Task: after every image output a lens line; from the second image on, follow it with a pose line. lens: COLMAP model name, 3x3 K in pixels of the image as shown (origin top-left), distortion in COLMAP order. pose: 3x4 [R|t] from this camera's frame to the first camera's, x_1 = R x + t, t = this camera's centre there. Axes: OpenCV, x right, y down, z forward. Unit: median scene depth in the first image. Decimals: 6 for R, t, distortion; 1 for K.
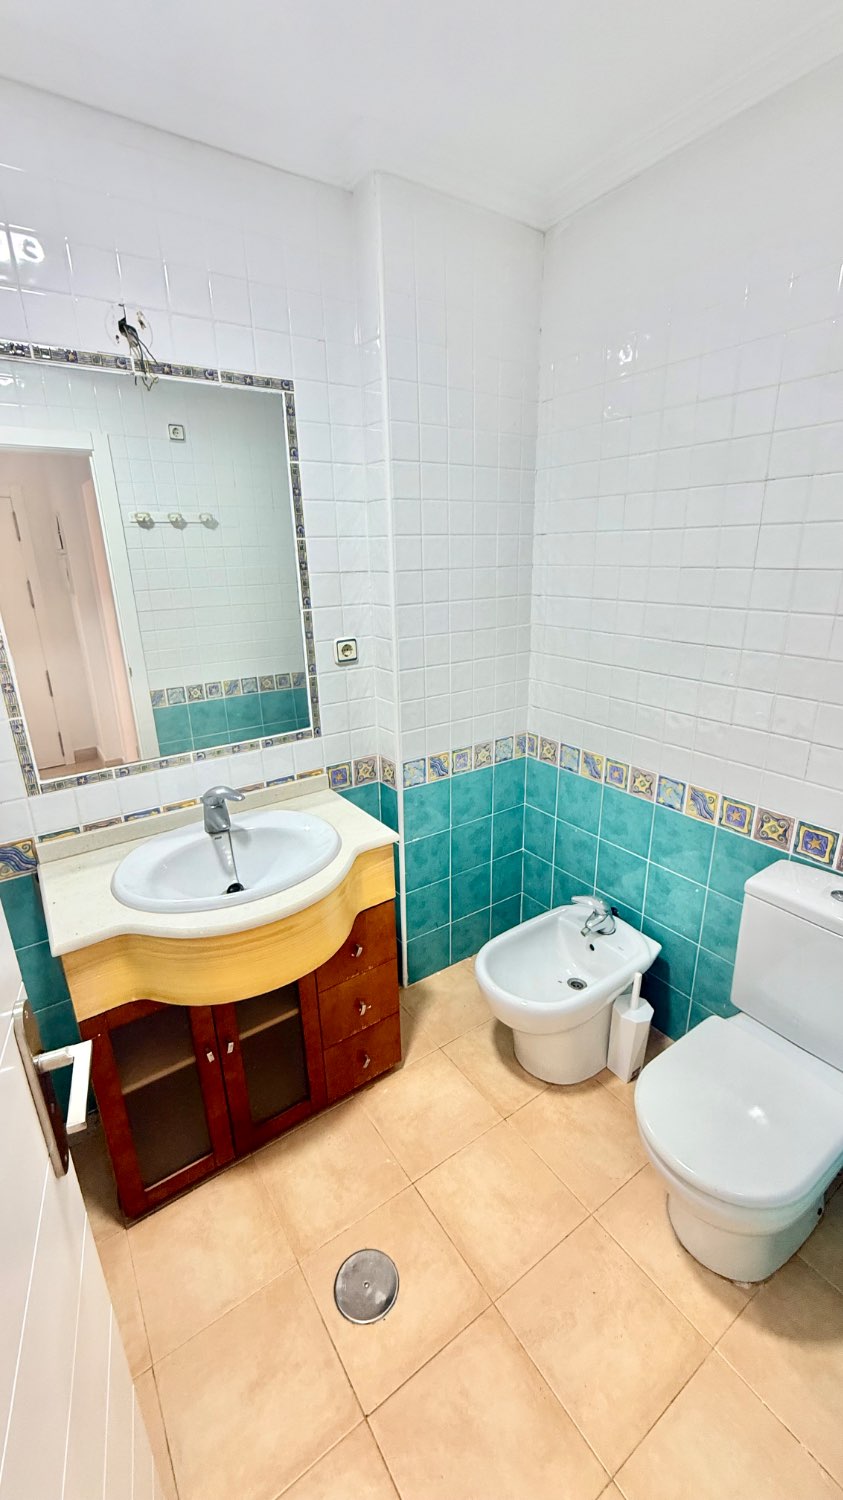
lens RADIAL K [[599.2, 0, 423.5], [0, 599.2, 744.8], [0, 0, 1]] dist [-0.000329, 0.000162]
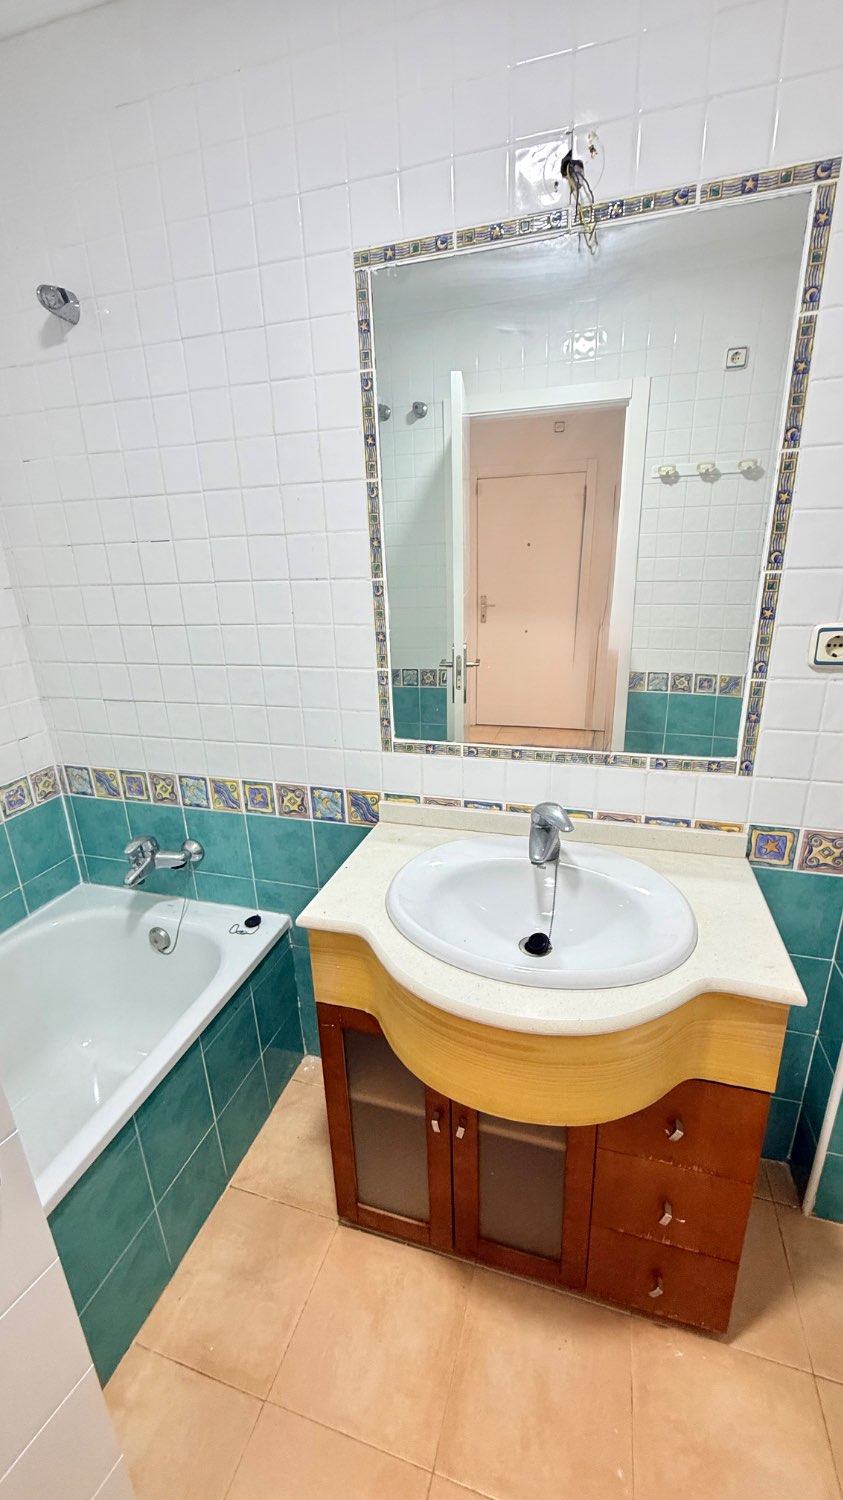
lens RADIAL K [[599.2, 0, 423.5], [0, 599.2, 744.8], [0, 0, 1]] dist [-0.000329, 0.000162]
pose [[0.617448, 0.243507, -0.747972, 0.080610], [-0.226350, 0.965662, 0.127527, -0.048665], [0.753342, 0.090562, 0.651364, 0.329843]]
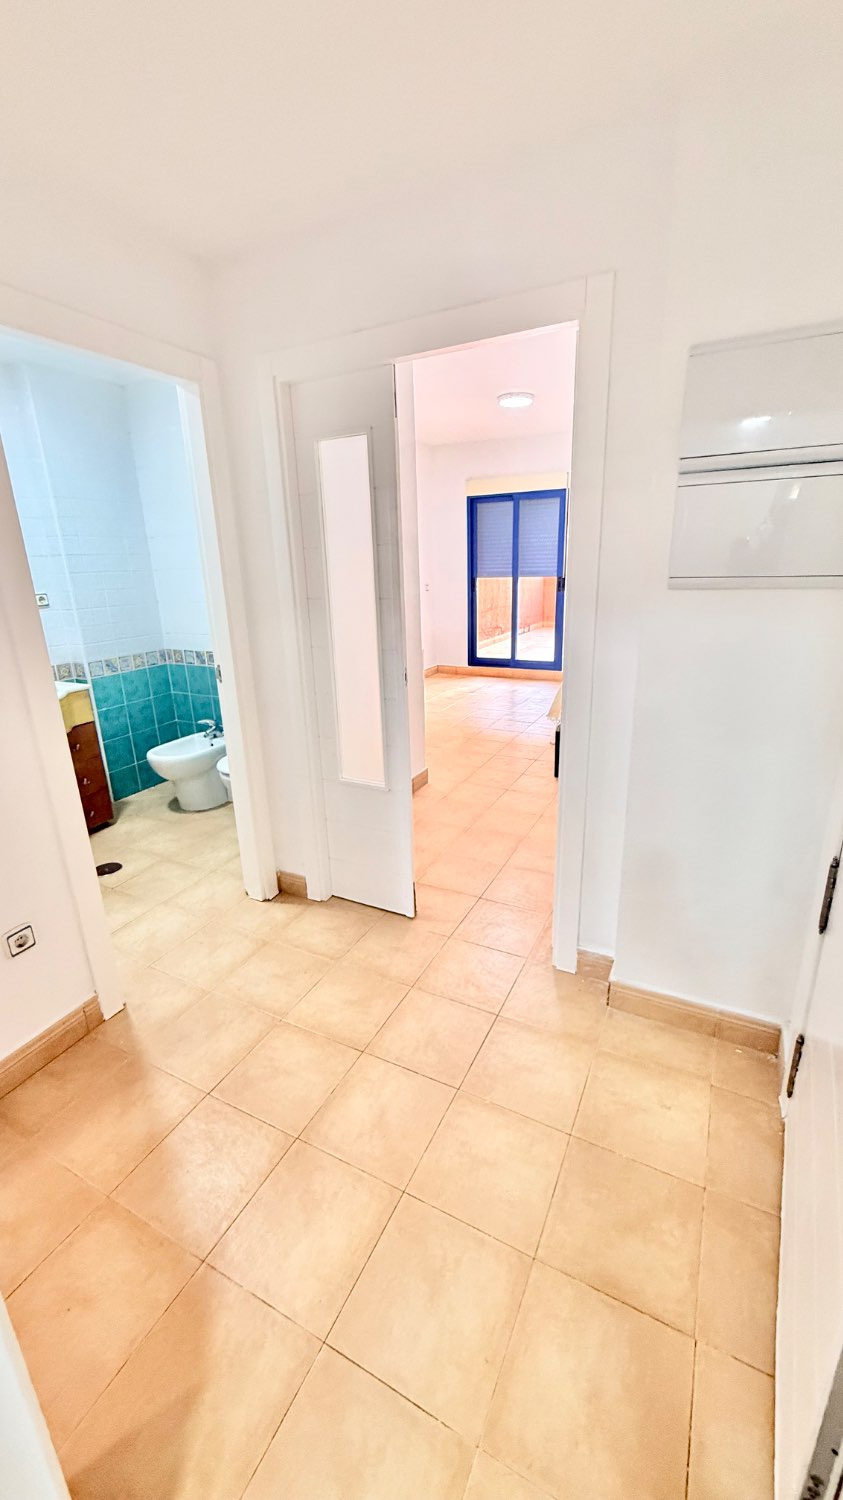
lens RADIAL K [[599.2, 0, 423.5], [0, 599.2, 744.8], [0, 0, 1]] dist [-0.000329, 0.000162]
pose [[0.879986, -0.149675, 0.450801, 0.004516], [0.161545, 0.986789, 0.012291, 0.435504], [-0.446685, 0.062008, 0.892540, -1.095779]]
